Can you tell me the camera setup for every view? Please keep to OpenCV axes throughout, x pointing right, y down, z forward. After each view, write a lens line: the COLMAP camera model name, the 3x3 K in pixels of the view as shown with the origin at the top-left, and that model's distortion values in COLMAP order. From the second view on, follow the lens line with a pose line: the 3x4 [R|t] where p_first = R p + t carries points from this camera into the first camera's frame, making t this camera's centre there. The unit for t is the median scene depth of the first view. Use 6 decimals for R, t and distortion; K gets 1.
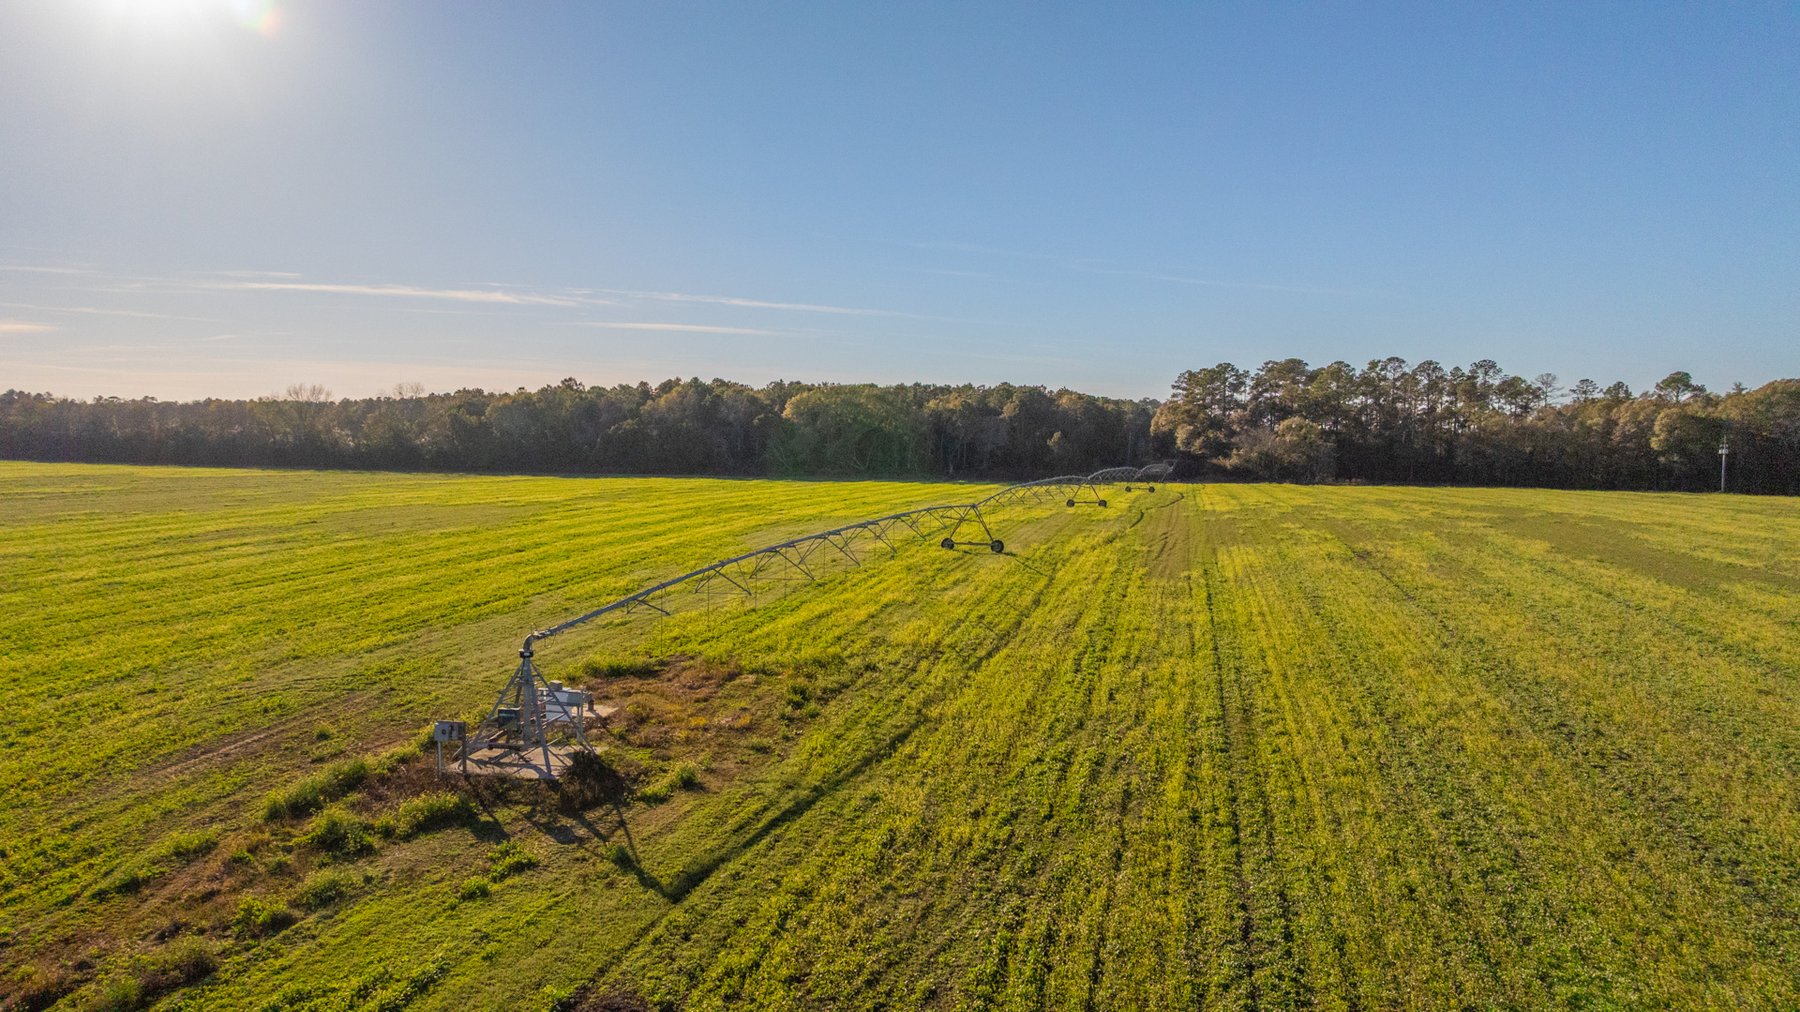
lens RADIAL K [[1275.9, 0, 900.5], [0, 1275.9, 477.0], [0, 0, 1]] dist [-0.019064, 0.008474]
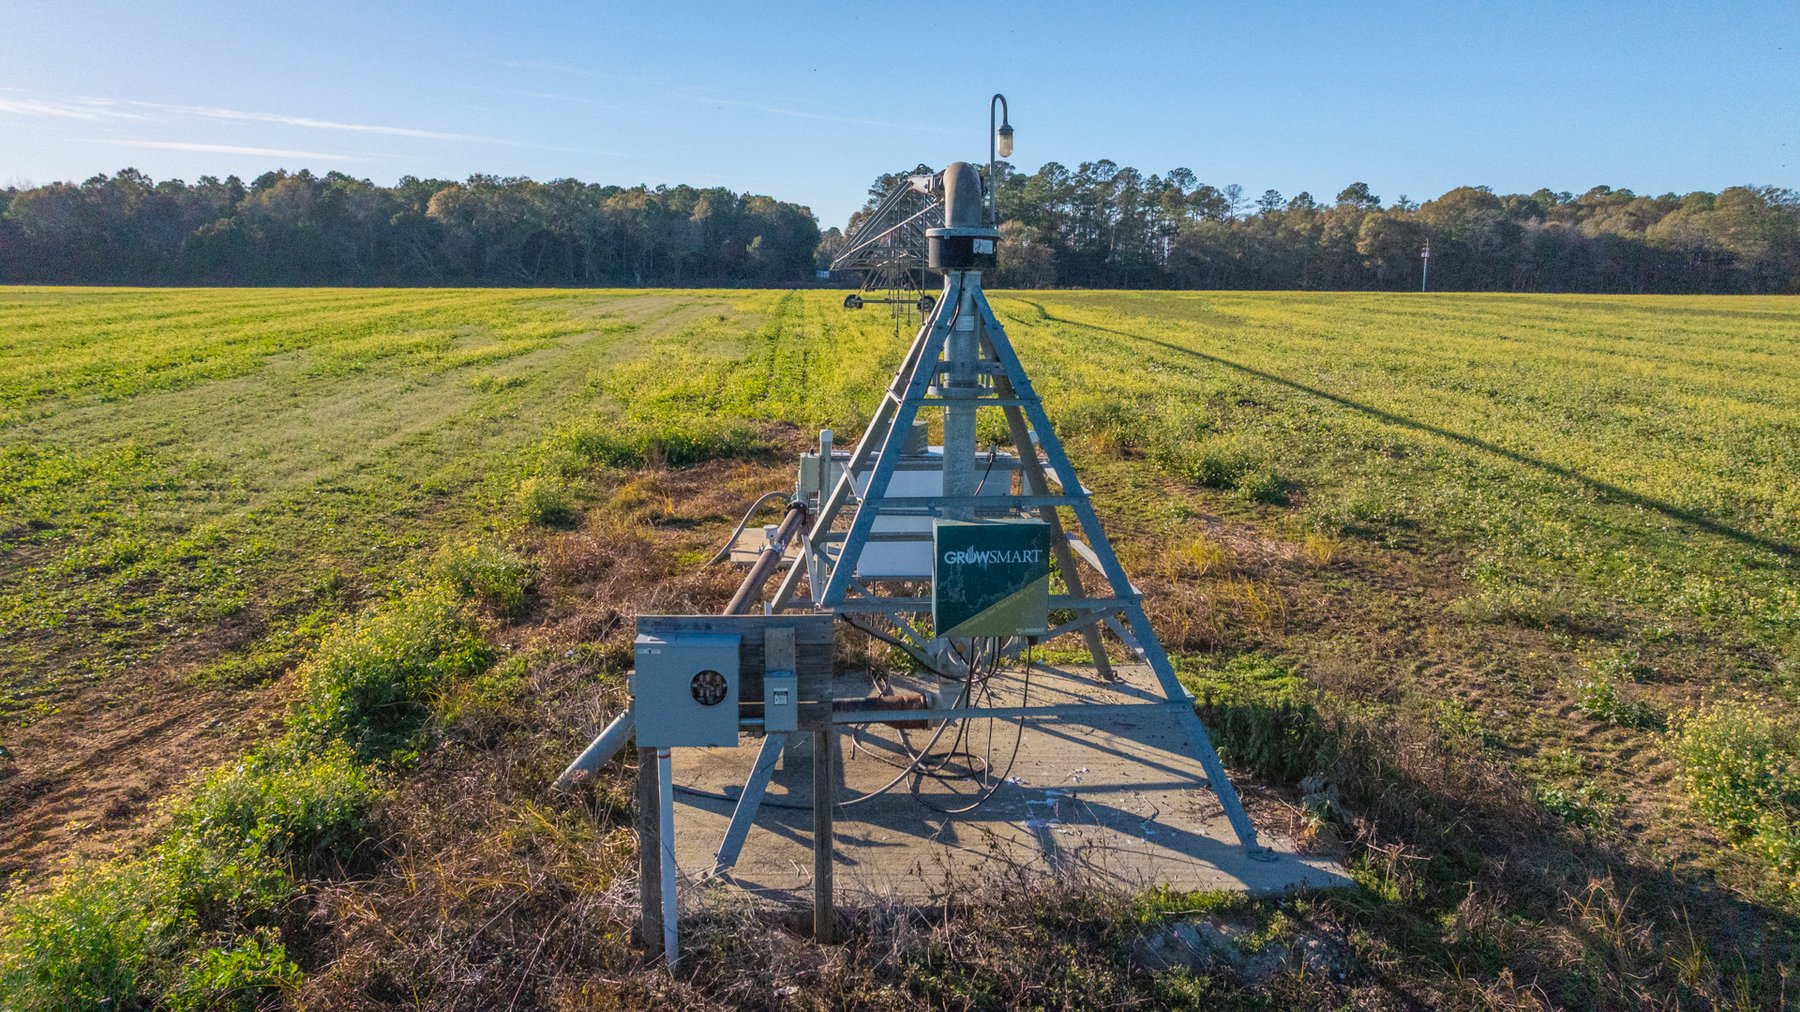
lens RADIAL K [[1275.9, 0, 900.5], [0, 1275.9, 477.0], [0, 0, 1]] dist [-0.019064, 0.008474]
pose [[0.955621, -0.044786, 0.291176, -0.046090], [0.007858, 0.991900, 0.126774, 0.018729], [-0.294495, -0.118860, 0.948232, 0.102652]]
